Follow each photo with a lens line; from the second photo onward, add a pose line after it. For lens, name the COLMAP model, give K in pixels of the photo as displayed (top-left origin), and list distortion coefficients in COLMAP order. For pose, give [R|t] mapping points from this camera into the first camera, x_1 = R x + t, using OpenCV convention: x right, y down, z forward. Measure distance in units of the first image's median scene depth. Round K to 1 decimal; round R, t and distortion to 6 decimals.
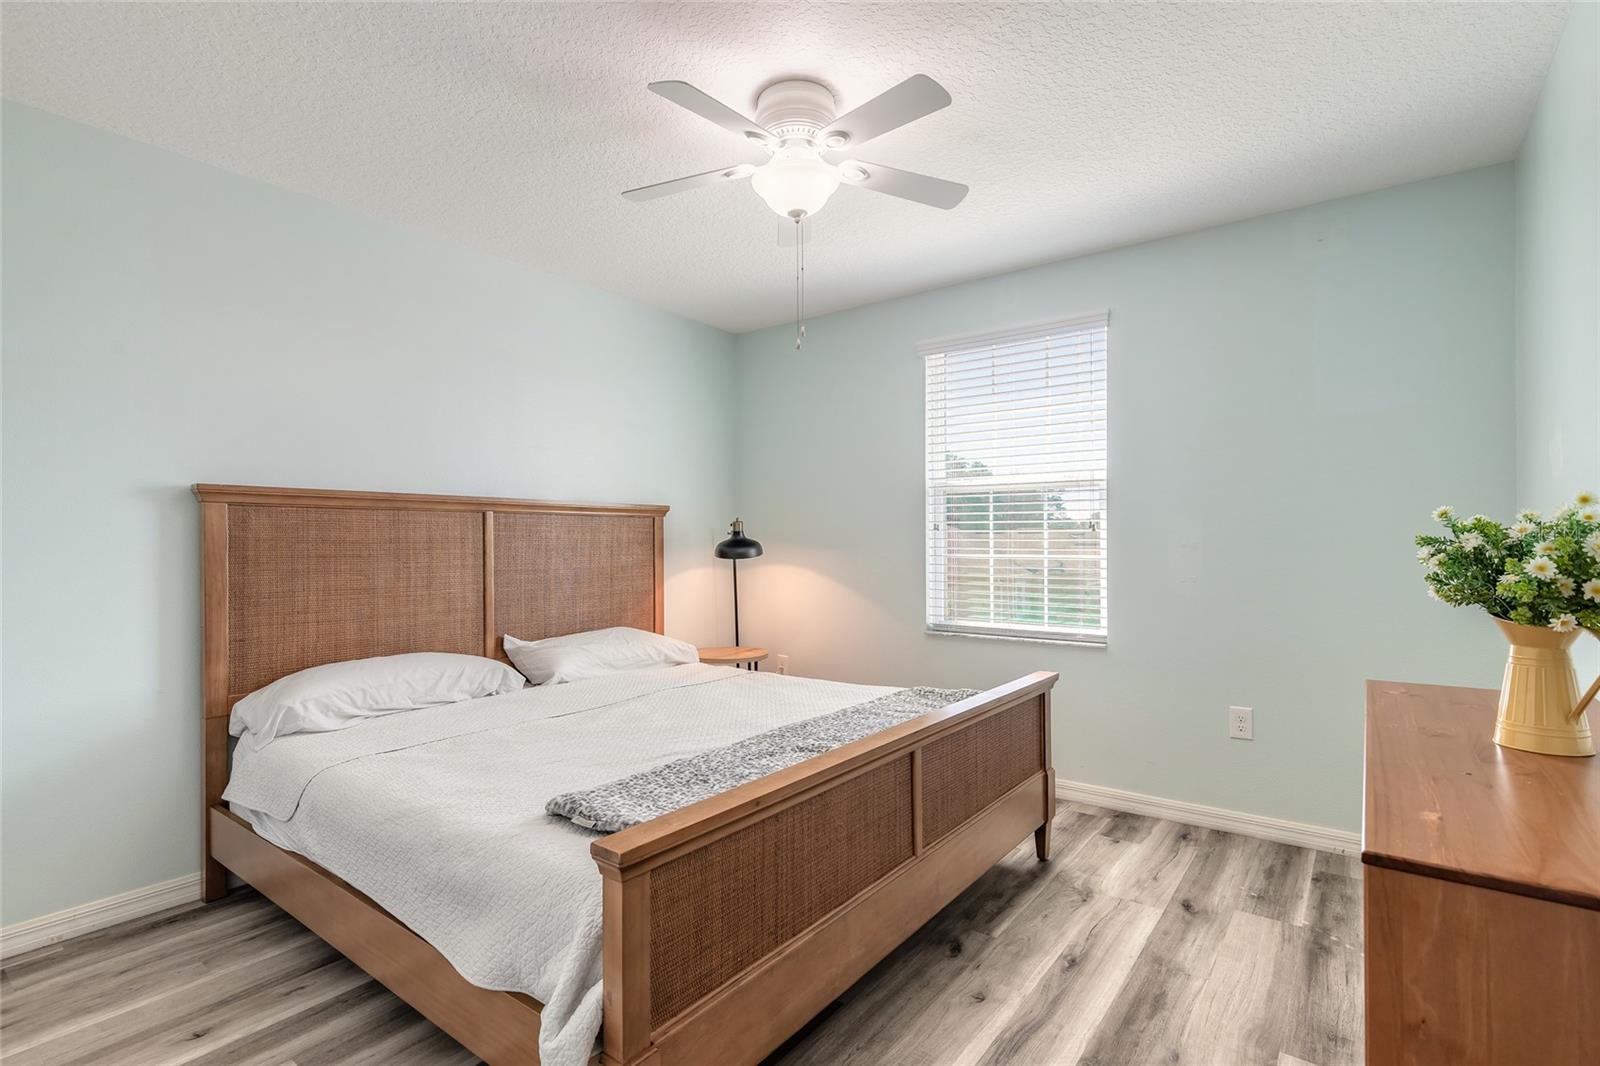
lens RADIAL K [[754.4, 0, 798.1], [0, 754.4, 539.0], [0, 0, 1]] dist [0.002575, -0.000376]
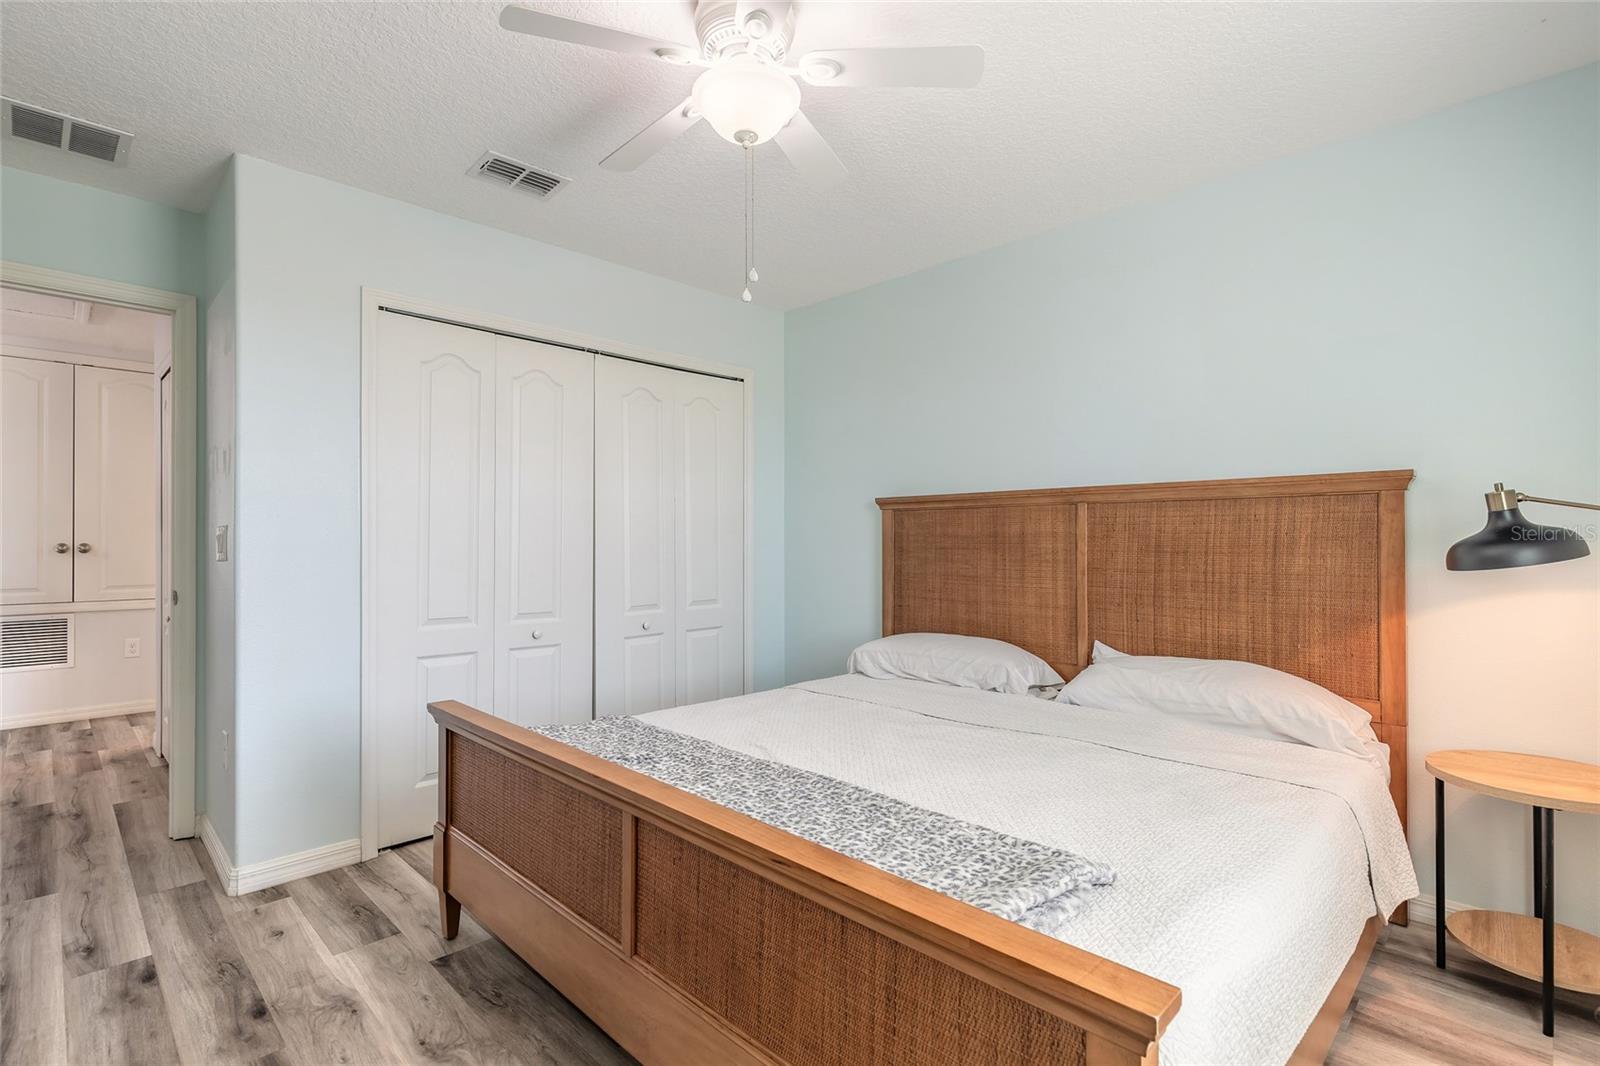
lens RADIAL K [[754.4, 0, 798.8], [0, 754.4, 537.1], [0, 0, 1]] dist [0.002575, -0.000376]
pose [[-0.127529, 0.000011, -0.991835, 0.606326], [0.005366, 0.999985, -0.000679, 0.004304], [0.991820, -0.005409, -0.127527, 0.870300]]
